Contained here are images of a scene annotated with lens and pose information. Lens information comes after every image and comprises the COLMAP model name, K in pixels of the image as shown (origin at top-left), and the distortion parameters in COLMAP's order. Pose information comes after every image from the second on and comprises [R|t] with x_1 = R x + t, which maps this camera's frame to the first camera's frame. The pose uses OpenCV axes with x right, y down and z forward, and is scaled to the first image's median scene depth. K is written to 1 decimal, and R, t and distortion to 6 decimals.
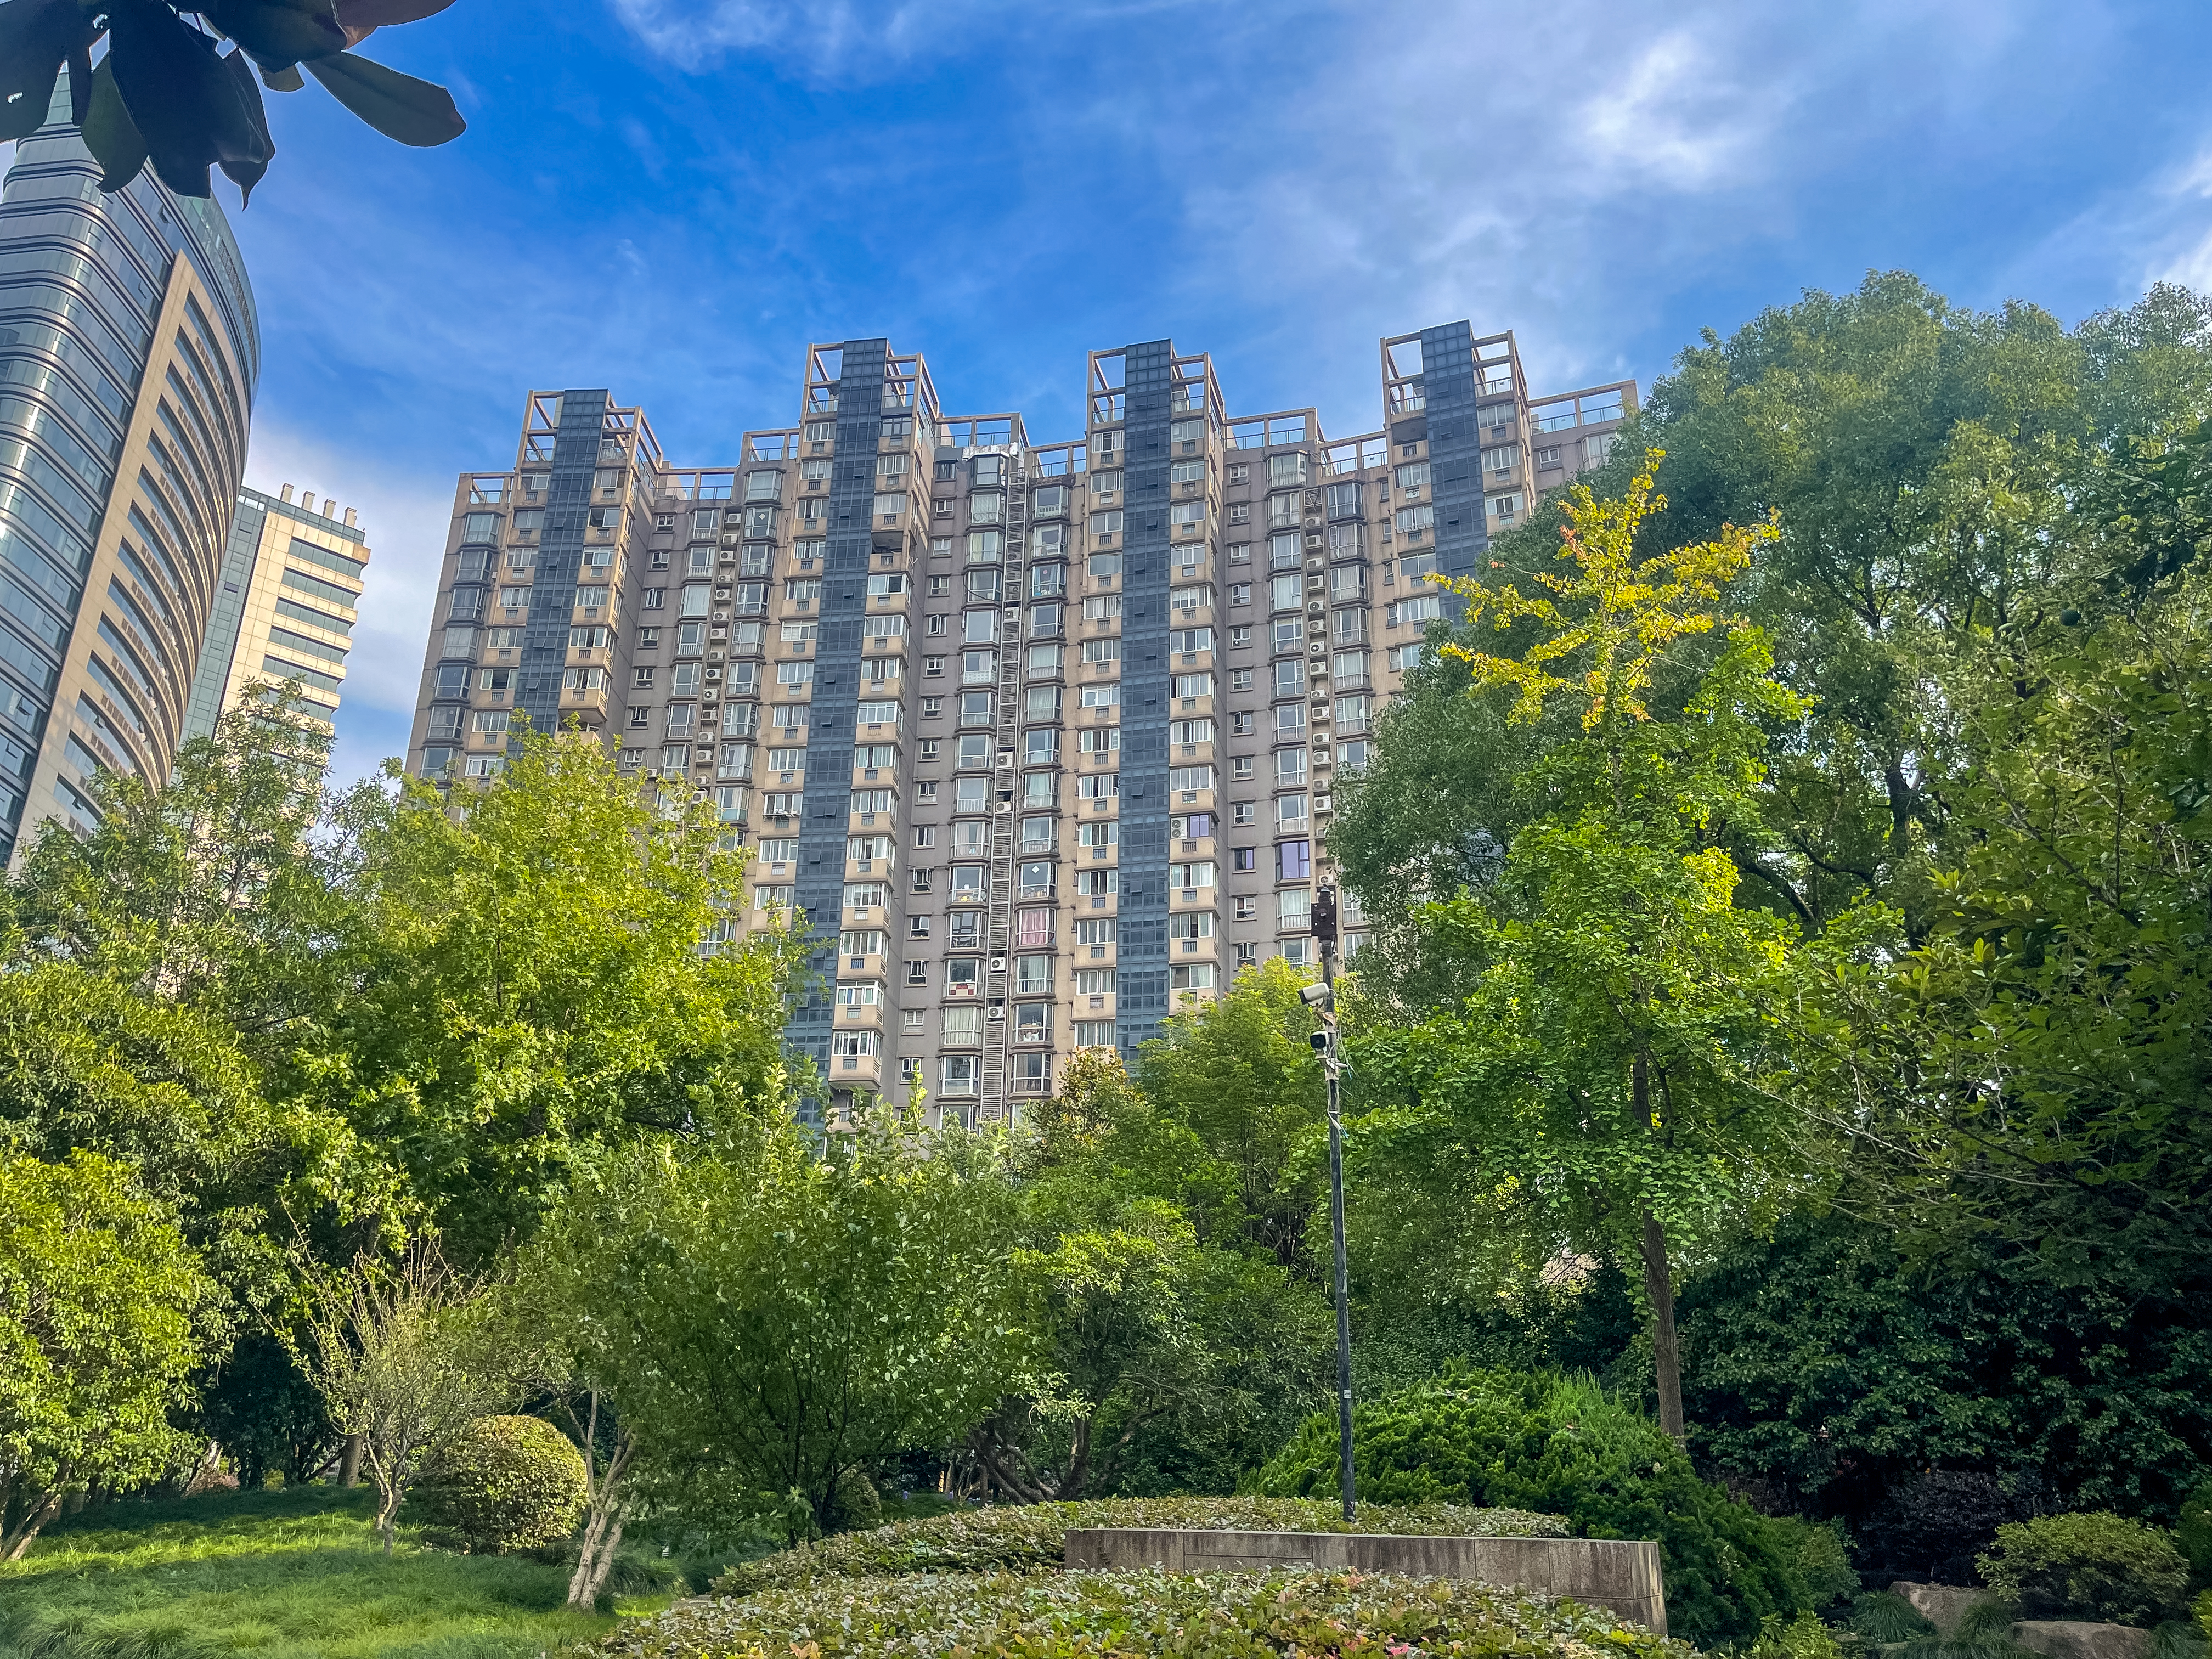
lens RADIAL K [[1683.9, 0, 1107.6], [0, 1683.9, 829.1], [0, 0, 1]] dist [-0.001124, -0.003478]
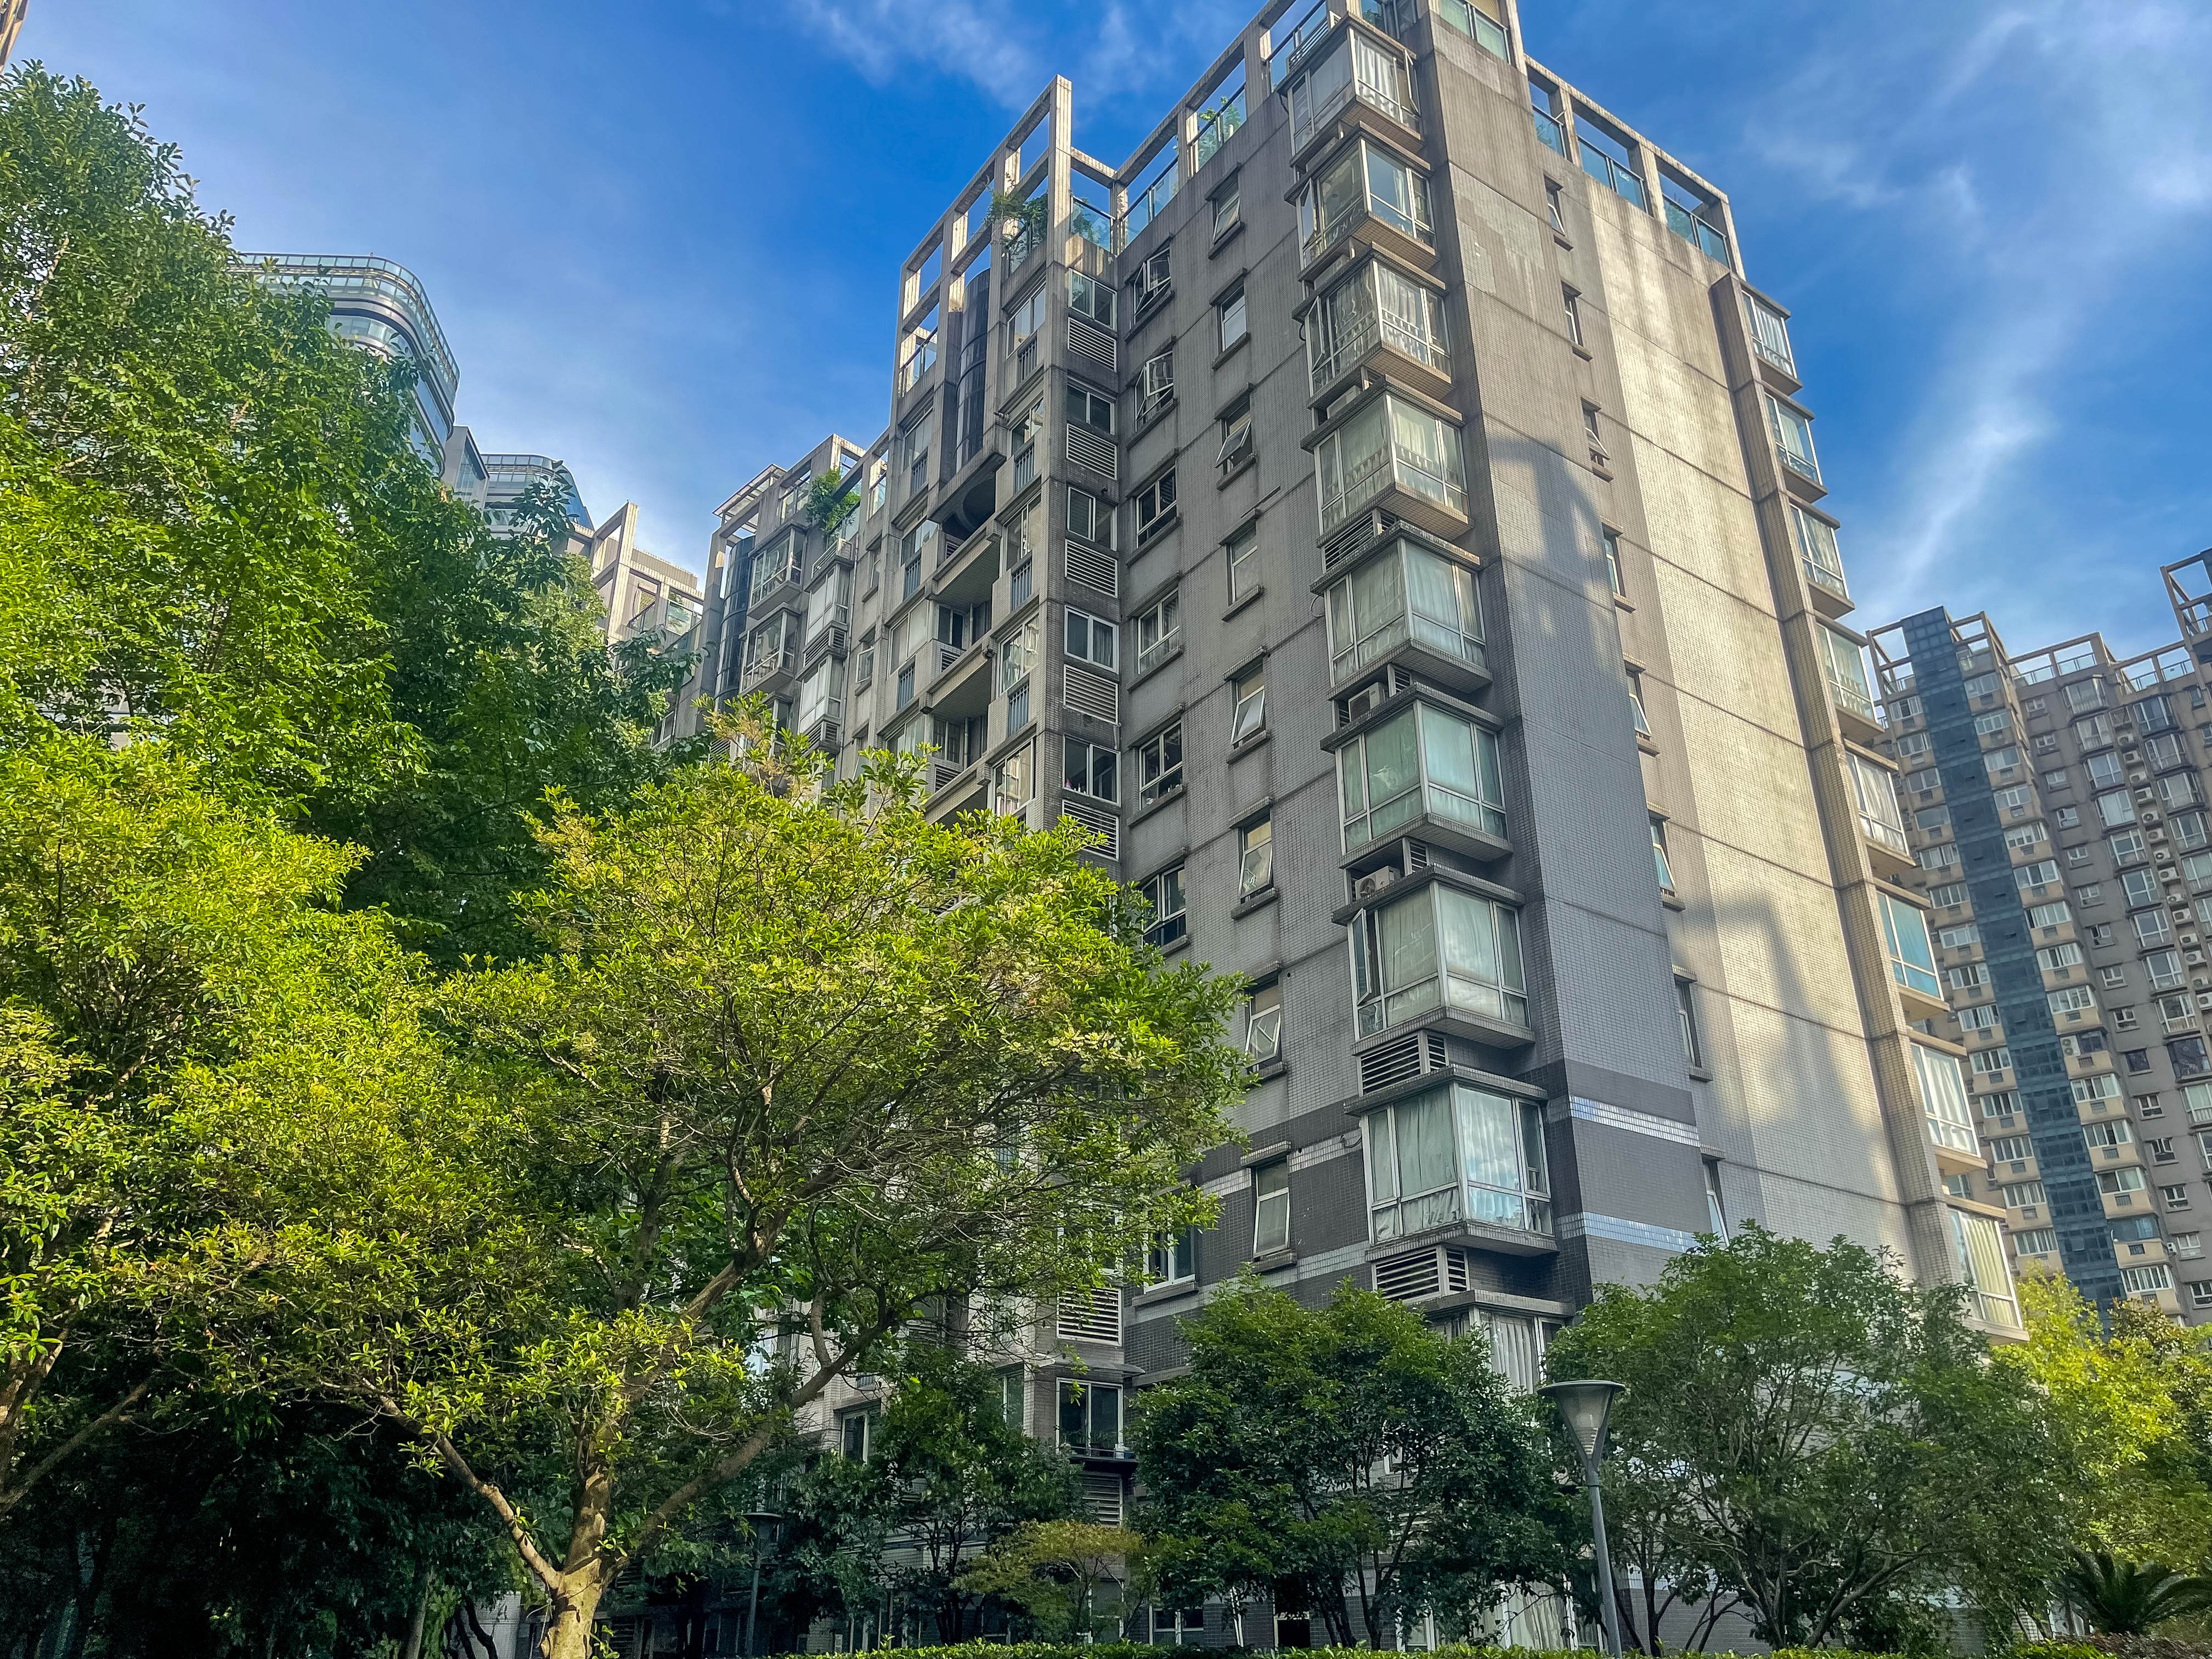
lens RADIAL K [[1683.9, 0, 1105.7], [0, 1683.9, 830.7], [0, 0, 1]] dist [-0.001124, -0.003478]
pose [[0.913936, -0.198256, -0.354140, -0.113389], [0.167147, 0.979000, -0.116708, -0.111554], [0.369842, 0.047470, 0.927881, -0.269972]]
